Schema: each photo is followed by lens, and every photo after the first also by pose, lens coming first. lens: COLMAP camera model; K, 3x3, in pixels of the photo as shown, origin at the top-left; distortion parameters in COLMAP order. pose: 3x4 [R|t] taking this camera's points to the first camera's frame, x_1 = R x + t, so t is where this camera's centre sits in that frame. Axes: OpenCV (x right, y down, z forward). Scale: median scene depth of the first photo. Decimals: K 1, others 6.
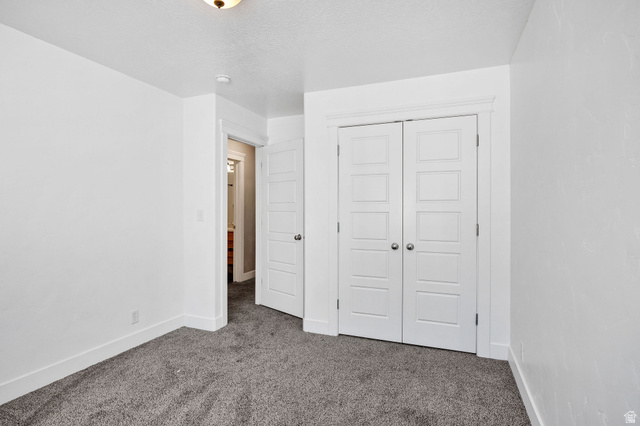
lens RADIAL K [[327.2, 0, 320.9], [0, 327.2, 212.7], [0, 0, 1]] dist [0.000131, 0.000038]
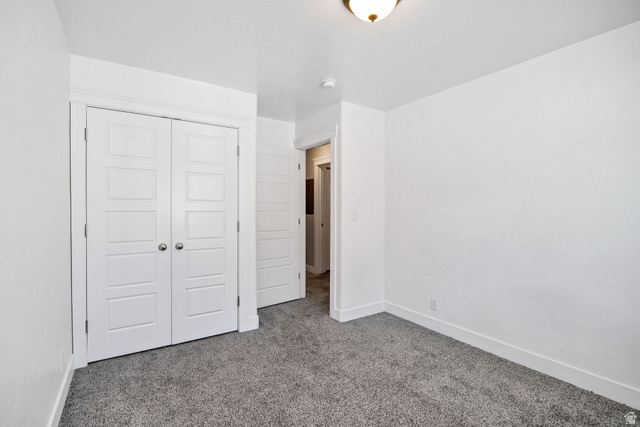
lens RADIAL K [[312.7, 0, 321.0], [0, 312.7, 212.6], [0, 0, 1]] dist [0.000229, 0.000167]
pose [[0.578325, -0.004385, 0.815795, -0.255602], [0.001819, 0.999990, 0.004085, -0.000901], [-0.815804, -0.000878, 0.578327, 0.093018]]
